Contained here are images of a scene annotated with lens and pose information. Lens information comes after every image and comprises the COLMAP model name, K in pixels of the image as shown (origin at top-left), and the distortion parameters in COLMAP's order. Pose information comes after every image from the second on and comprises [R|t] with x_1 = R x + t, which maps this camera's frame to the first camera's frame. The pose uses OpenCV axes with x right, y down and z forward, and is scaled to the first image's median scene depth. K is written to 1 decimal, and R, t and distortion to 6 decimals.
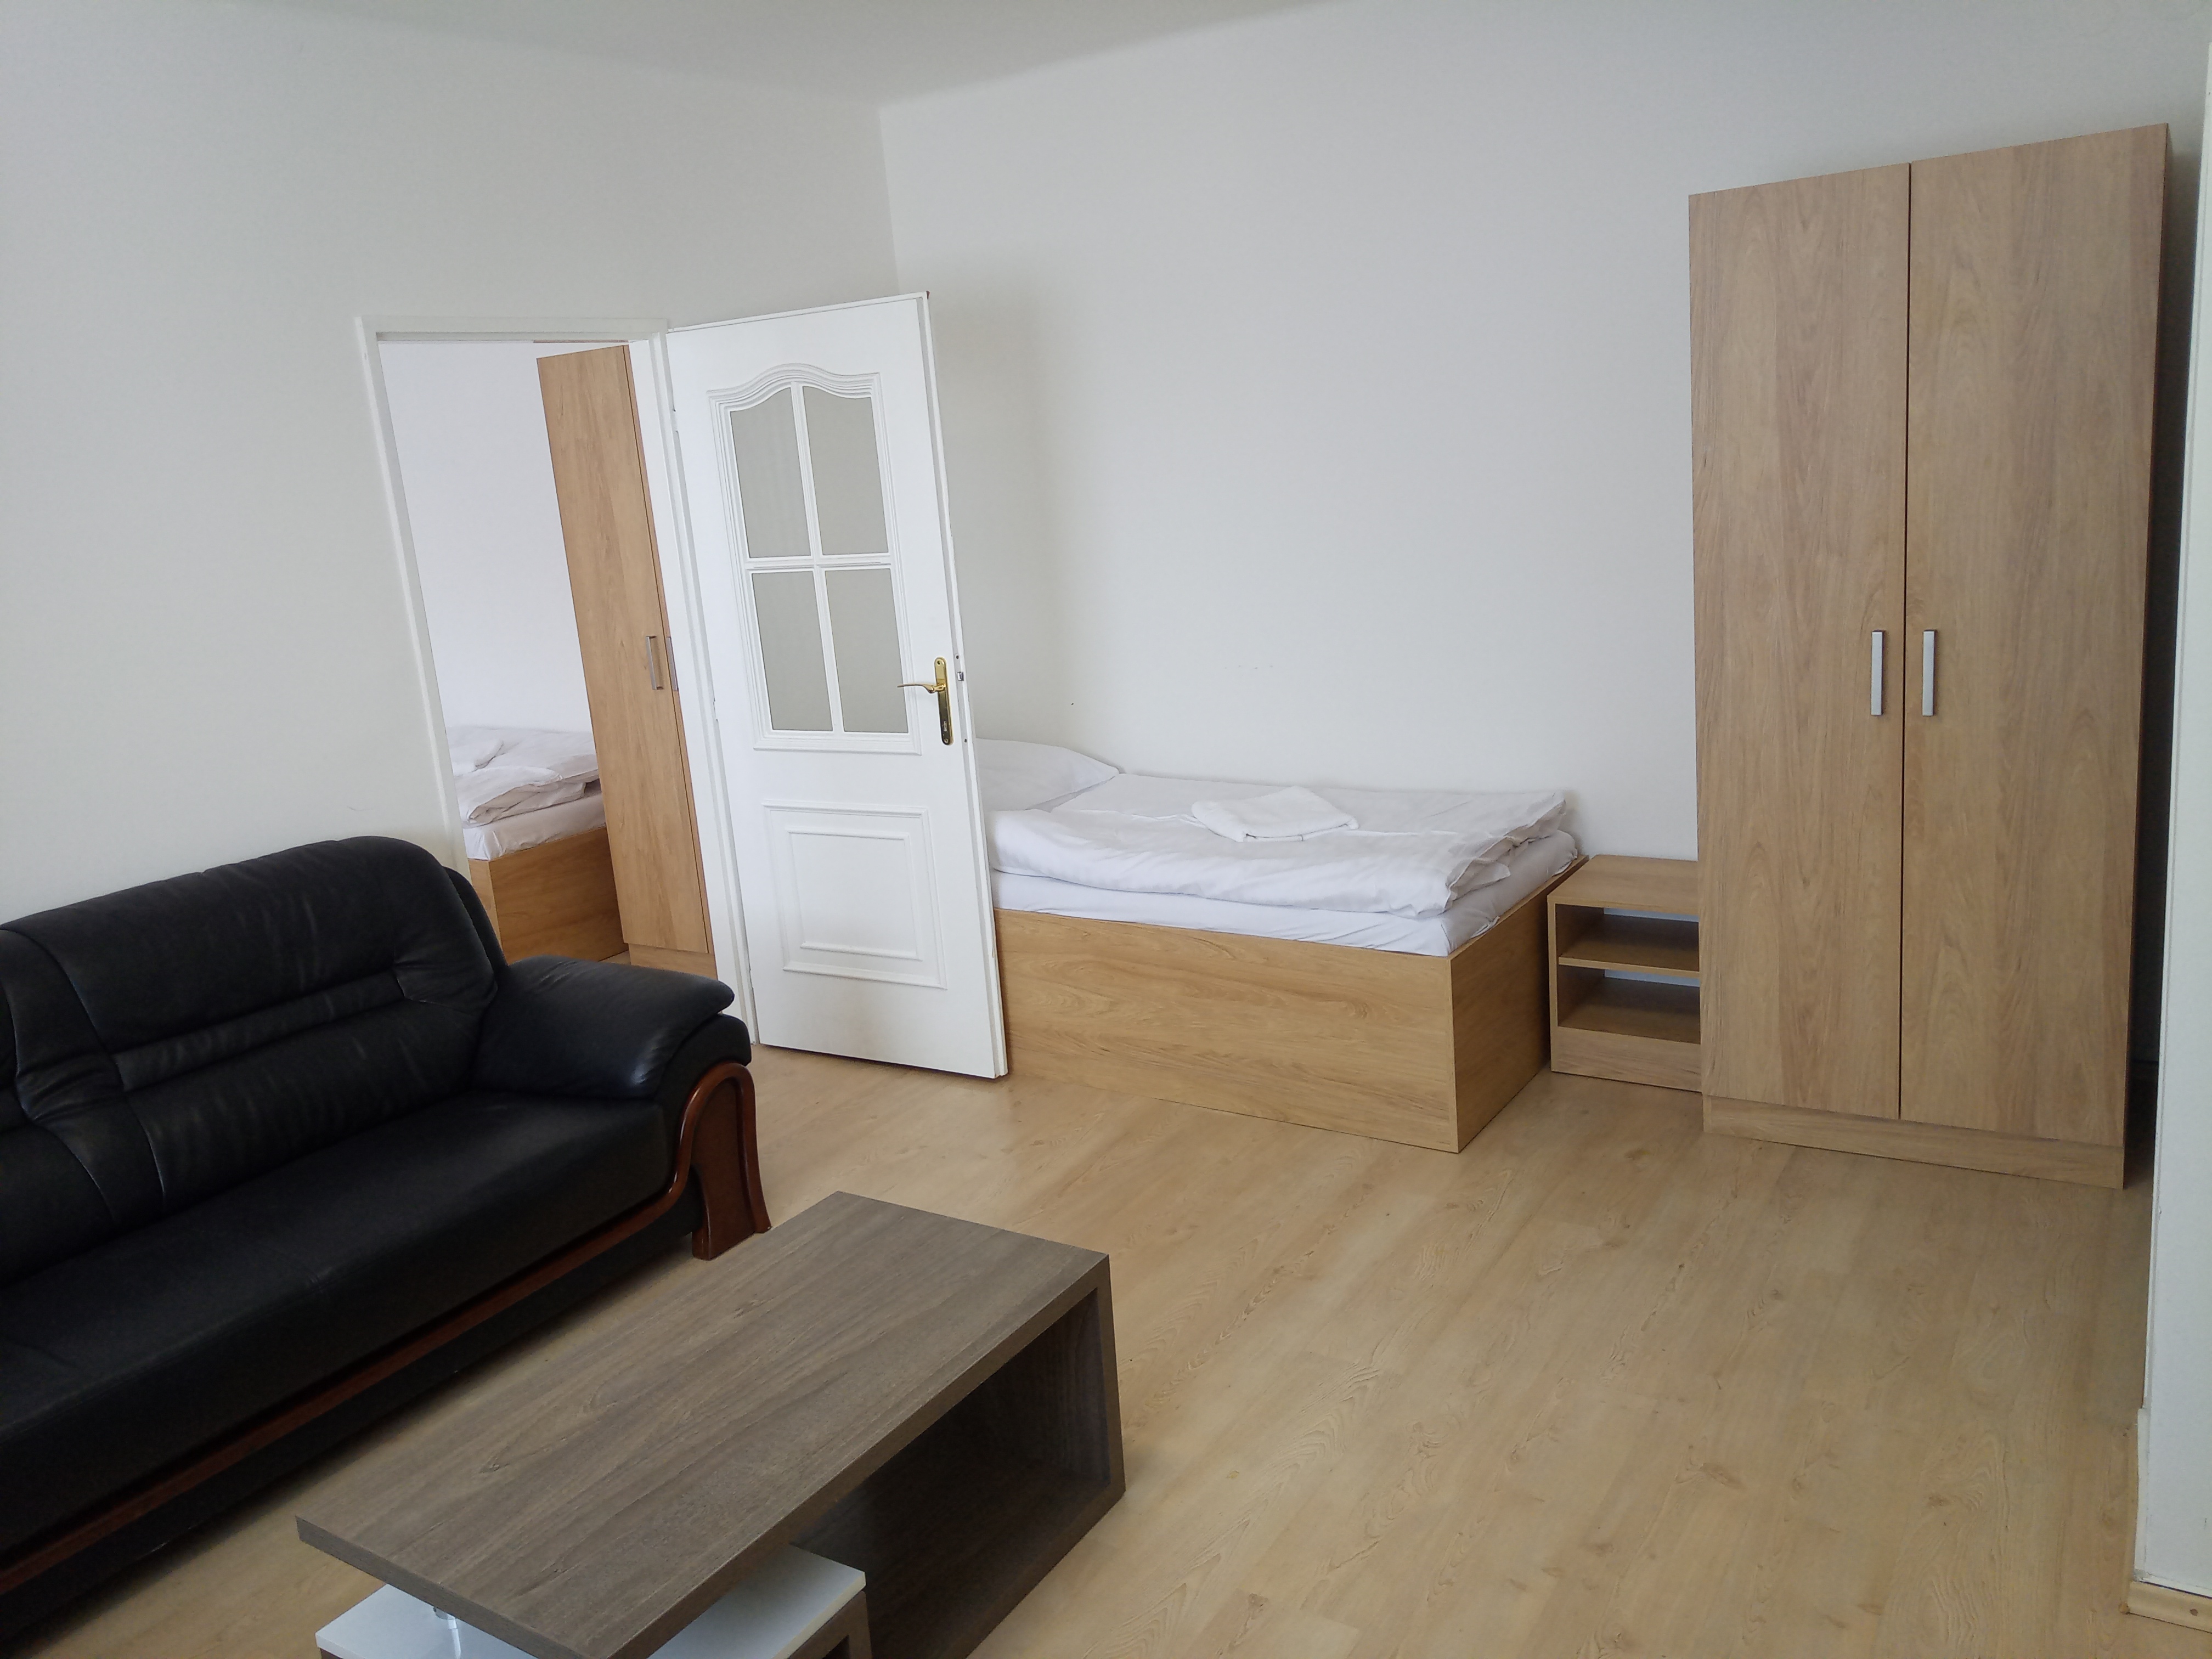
lens RADIAL K [[1689.8, 0, 1092.3], [0, 1689.8, 830.1], [0, 0, 1]] dist [0.037861, -0.046787]
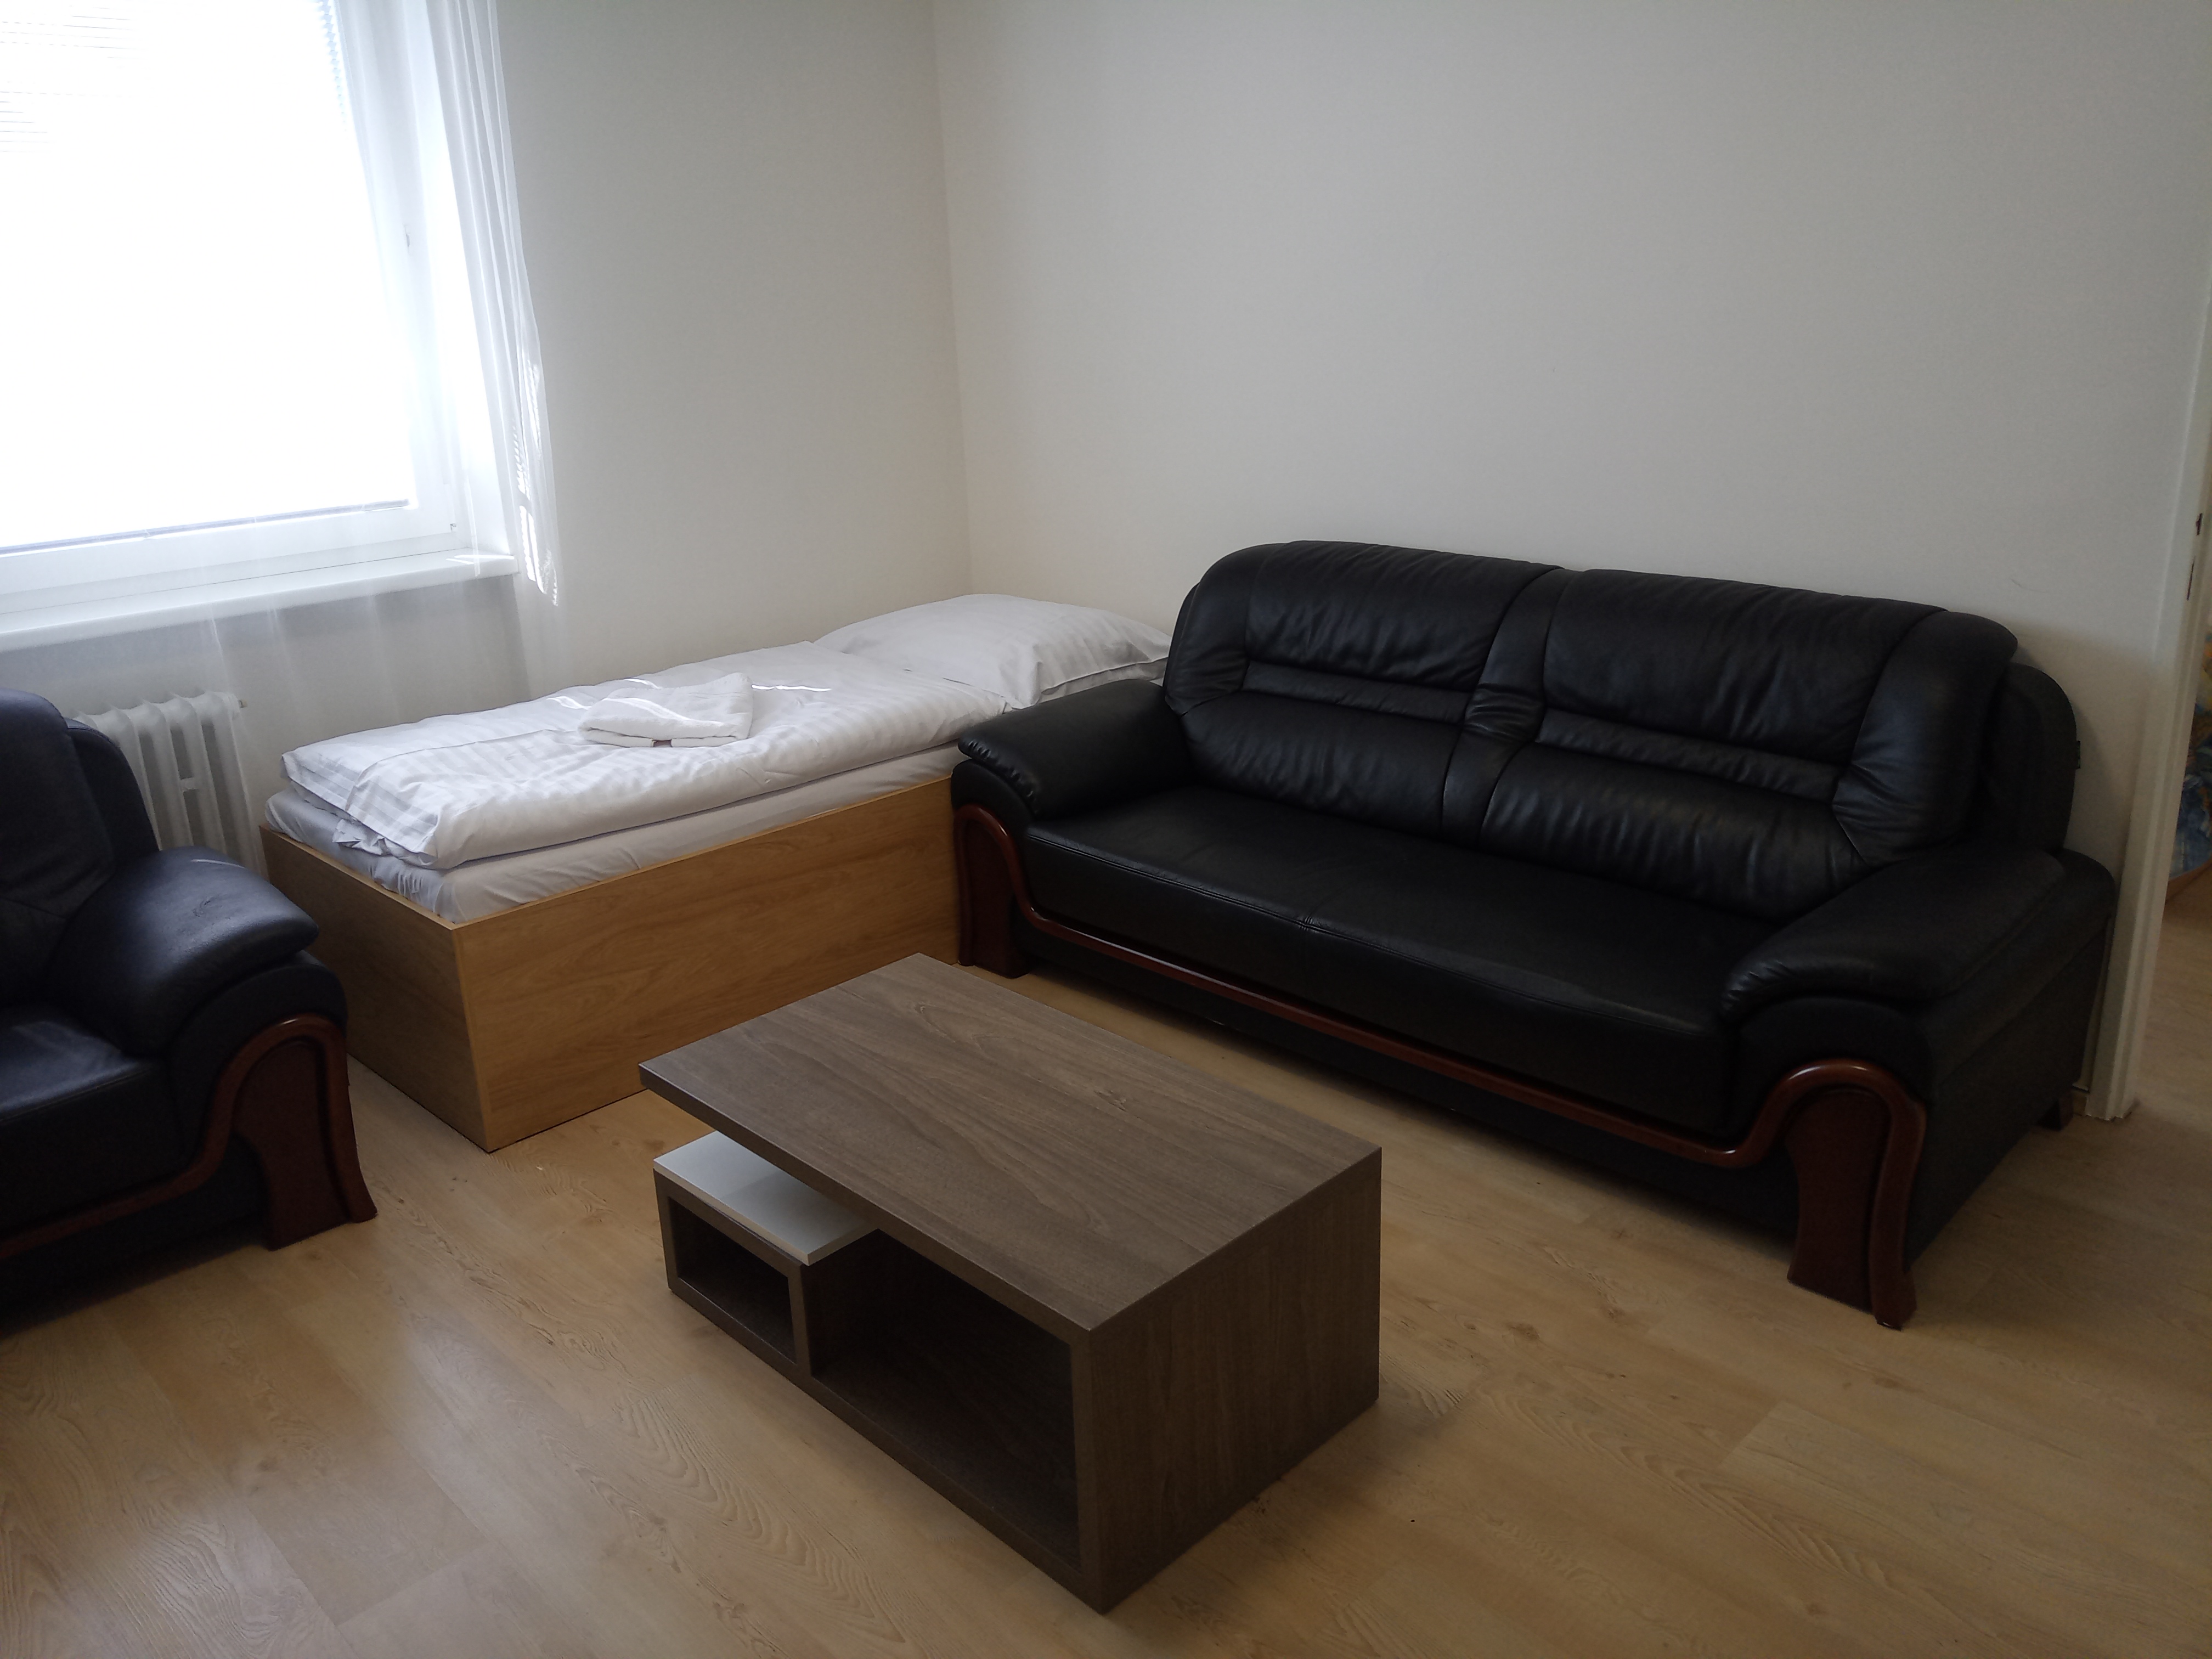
lens RADIAL K [[1689.8, 0, 1113.1], [0, 1689.8, 823.1], [0, 0, 1]] dist [0.037861, -0.046787]
pose [[-0.218100, 0.388404, -0.895307, 0.637079], [-0.161865, 0.890289, 0.425658, -0.286632], [0.962410, 0.237754, -0.131303, 1.152205]]
